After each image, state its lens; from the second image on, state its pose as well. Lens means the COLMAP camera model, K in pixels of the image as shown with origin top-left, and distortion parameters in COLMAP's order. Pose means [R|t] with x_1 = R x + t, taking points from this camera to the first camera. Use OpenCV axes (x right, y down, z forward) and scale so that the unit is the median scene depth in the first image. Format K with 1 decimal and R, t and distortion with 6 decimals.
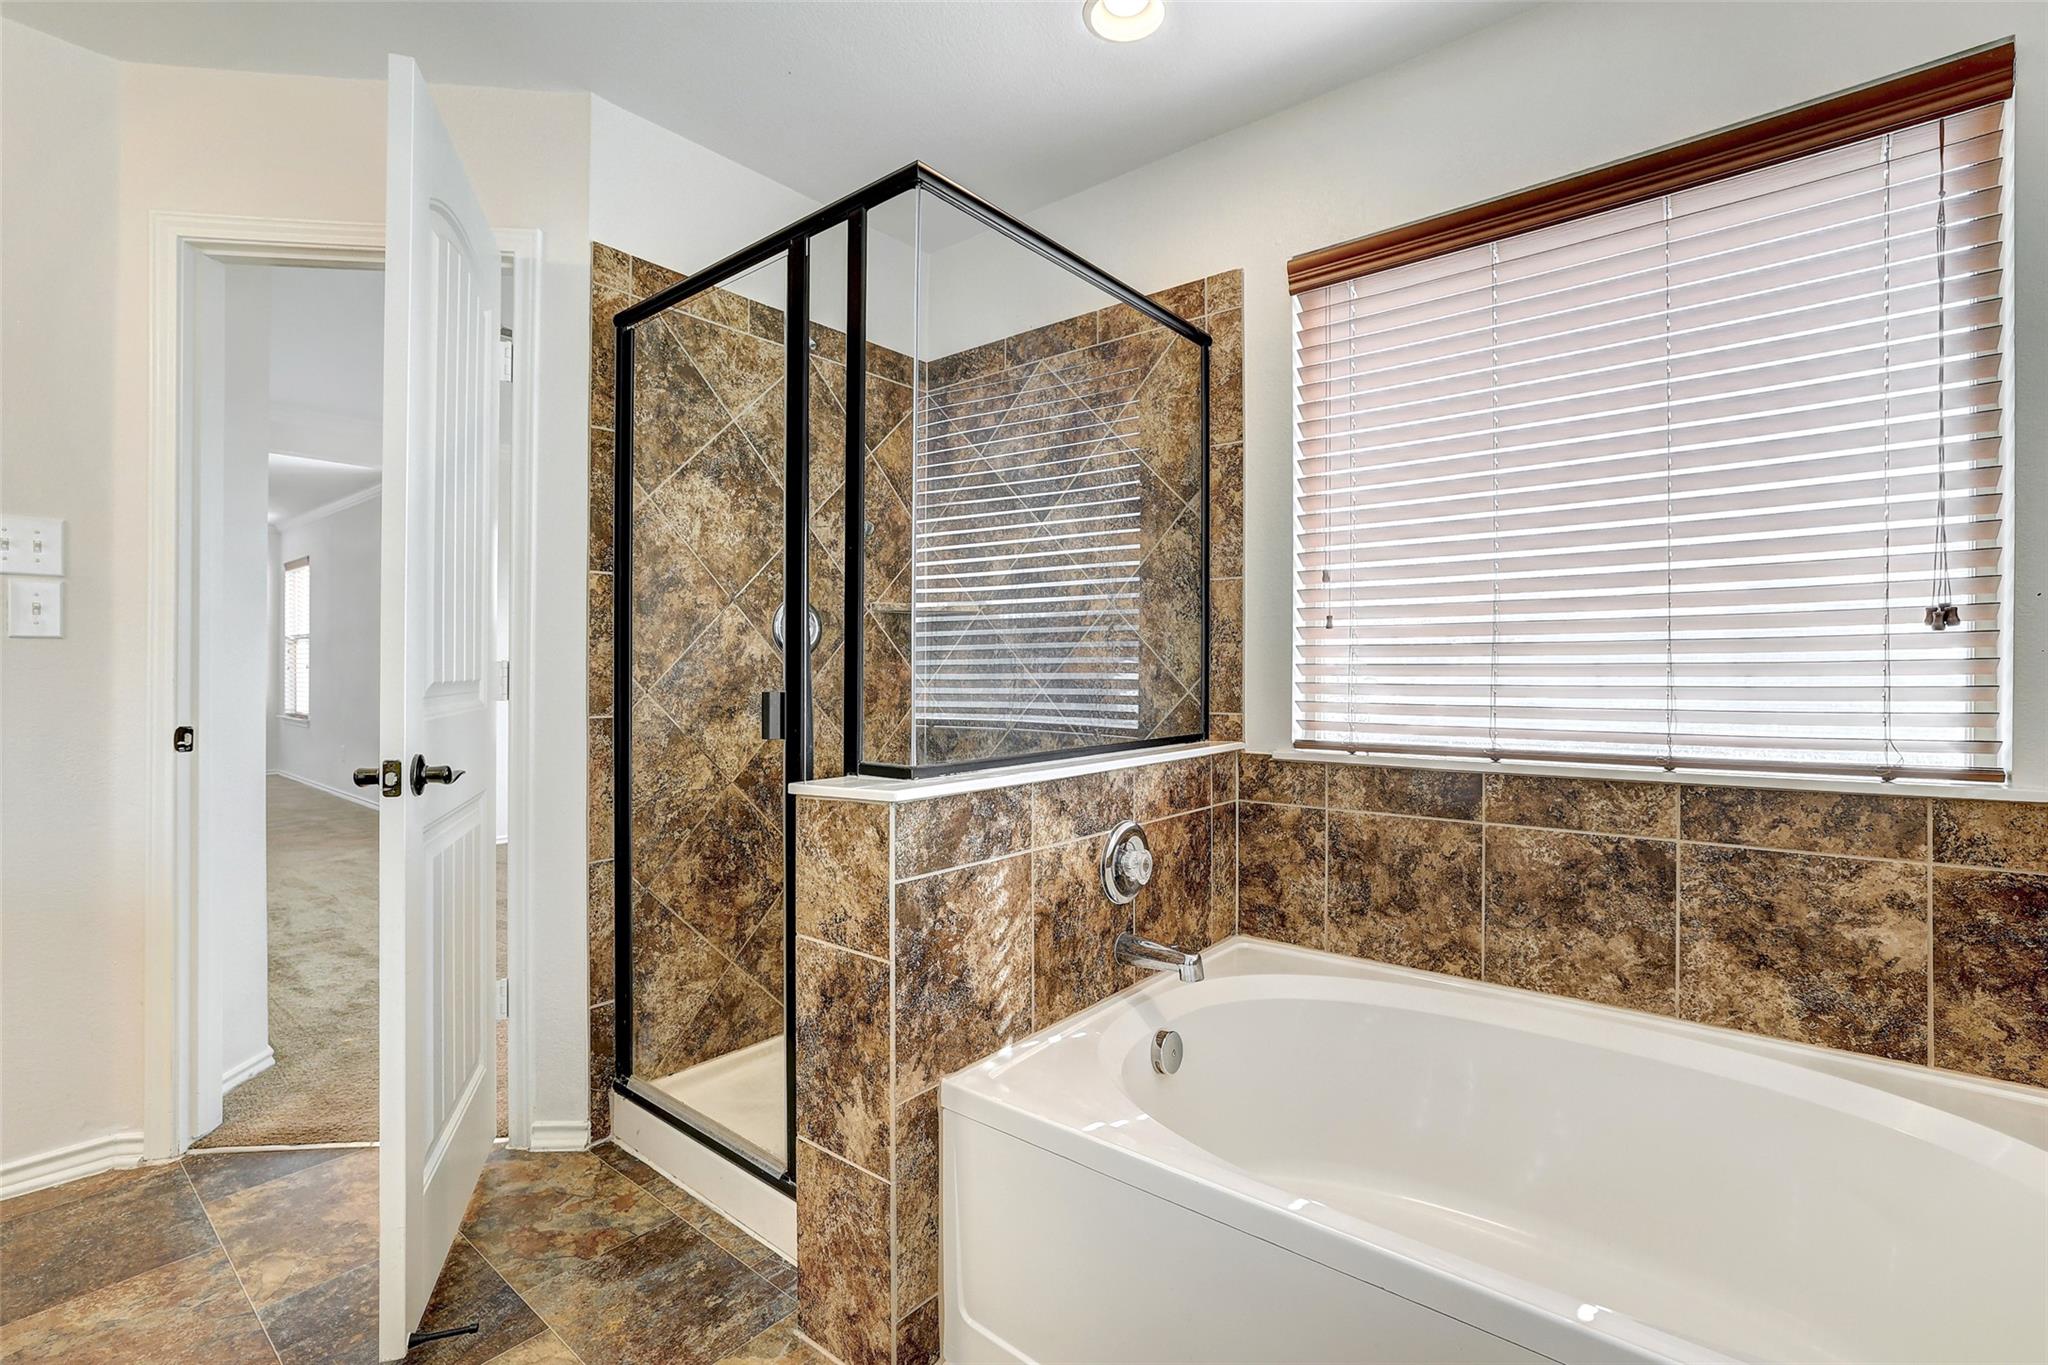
lens RADIAL K [[901.4, 0, 1024.0], [0, 901.4, 682.5], [0, 0, 1]] dist [-0.020173, 0.000069]
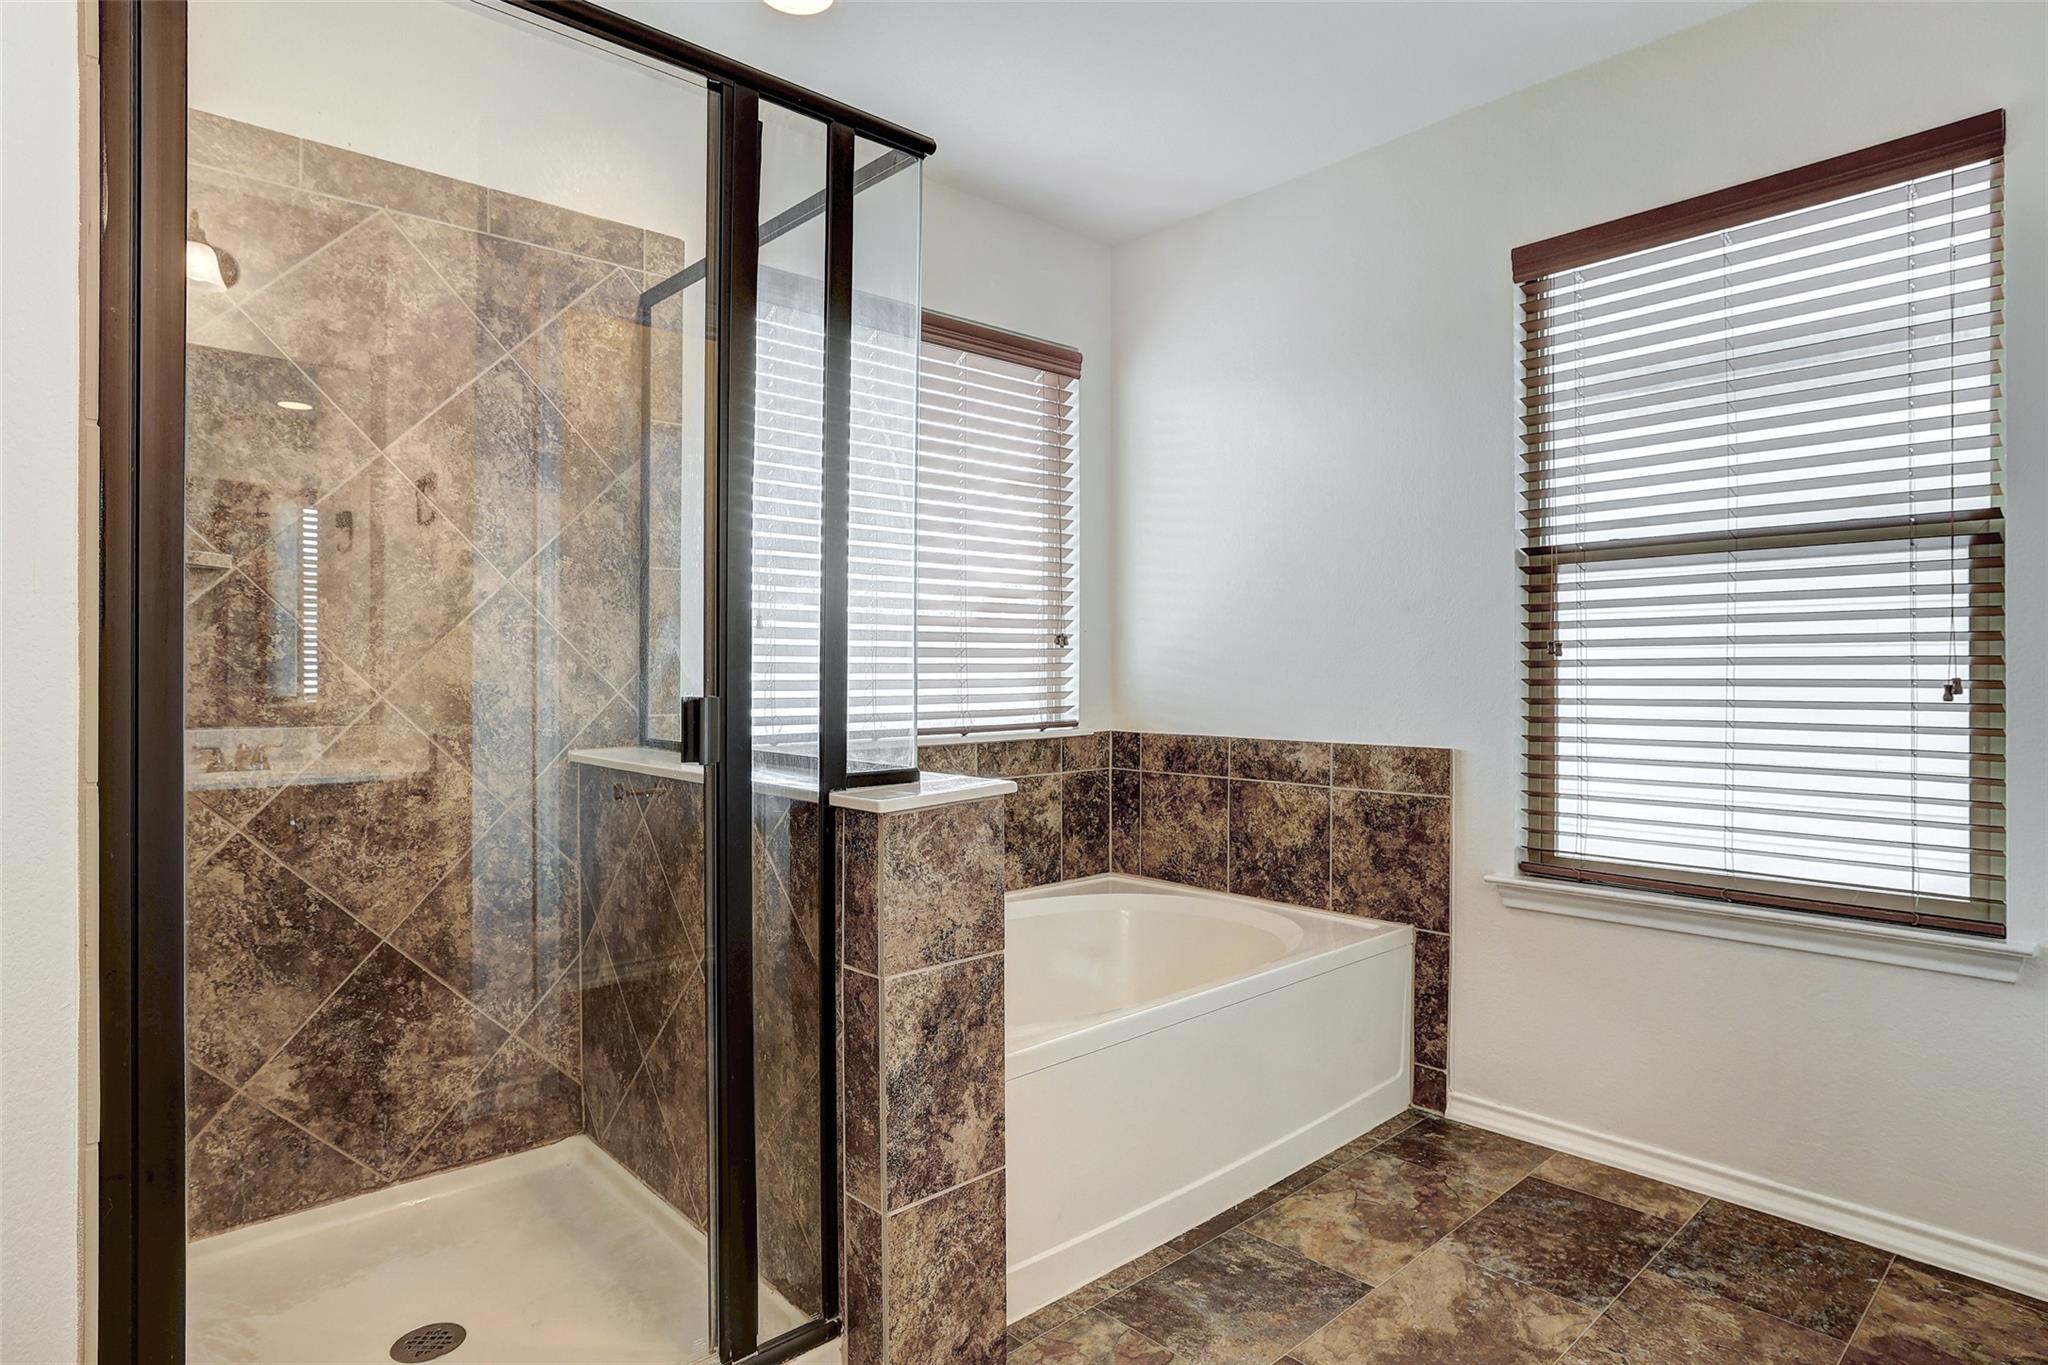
lens RADIAL K [[1083.6, 0, 1021.7], [0, 1083.6, 687.9], [0, 0, 1]] dist [-0.026176, 0.000618]
pose [[0.156448, -0.014103, 0.987586, -1.215465], [0.012427, 0.999847, 0.012310, -0.003863], [-0.987608, 0.010347, 0.156599, 0.699797]]
